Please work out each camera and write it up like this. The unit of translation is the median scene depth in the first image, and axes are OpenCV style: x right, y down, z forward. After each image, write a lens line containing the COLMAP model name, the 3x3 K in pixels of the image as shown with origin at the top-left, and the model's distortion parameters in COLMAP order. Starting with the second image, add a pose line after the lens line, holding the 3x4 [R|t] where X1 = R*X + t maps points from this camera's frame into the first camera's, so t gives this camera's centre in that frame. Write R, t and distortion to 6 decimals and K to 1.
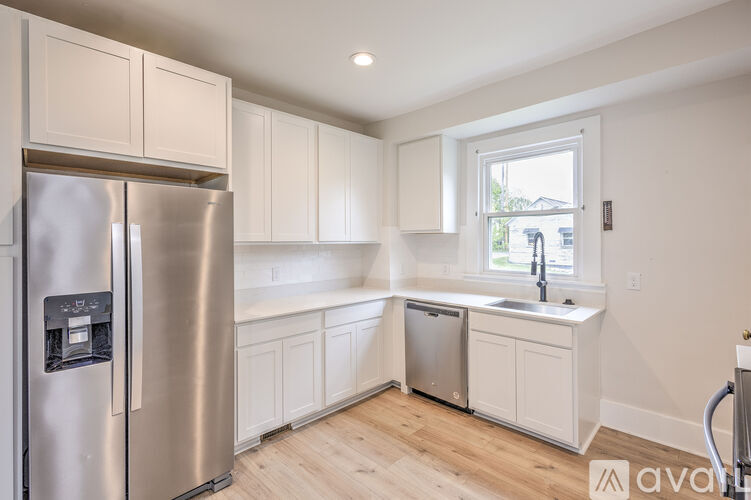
lens RADIAL K [[348.4, 0, 377.5], [0, 348.4, 237.4], [0, 0, 1]] dist [0.001501, -0.000046]
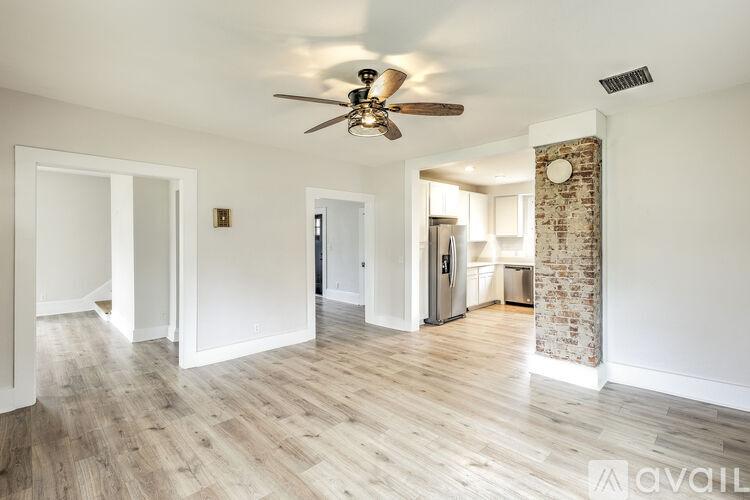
lens RADIAL K [[348.0, 0, 377.0], [0, 348.0, 237.4], [0, 0, 1]] dist [0.001501, -0.000046]
pose [[0.999999, -0.000221, -0.001220, -0.899218], [0.000226, 0.999992, 0.003927, -0.023273], [0.001219, -0.003927, 0.999992, -1.593665]]
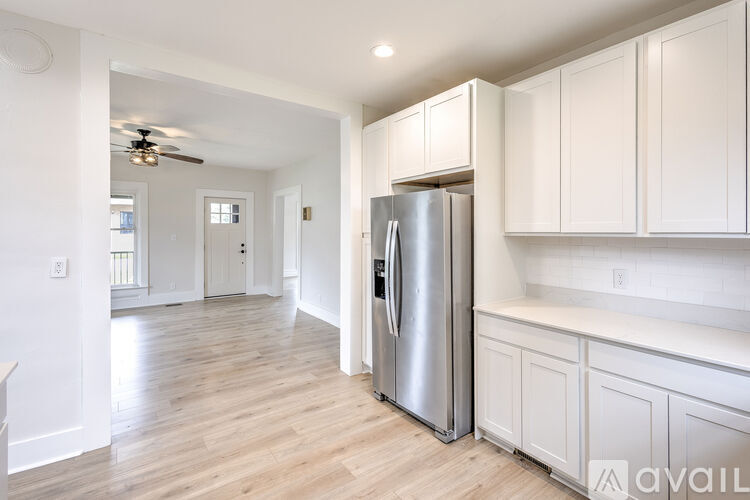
lens RADIAL K [[343.9, 0, 375.3], [0, 343.9, 231.2], [0, 0, 1]] dist [0.002148, 0.000197]
pose [[-0.147230, 0.004638, -0.989091, 0.516070], [0.006454, 0.999972, 0.003728, 0.003329], [0.989081, -0.005835, -0.147256, 0.666502]]
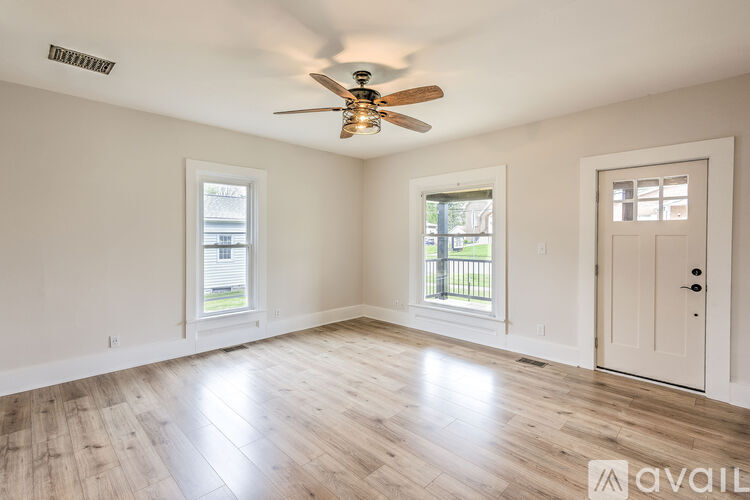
lens RADIAL K [[348.0, 0, 377.0], [0, 348.0, 237.4], [0, 0, 1]] dist [0.001501, -0.000046]
pose [[-0.999963, 0.001082, -0.008517, -0.959299], [0.001058, 0.999996, 0.002785, -0.001542], [0.008520, 0.002776, -0.999960, 0.361949]]
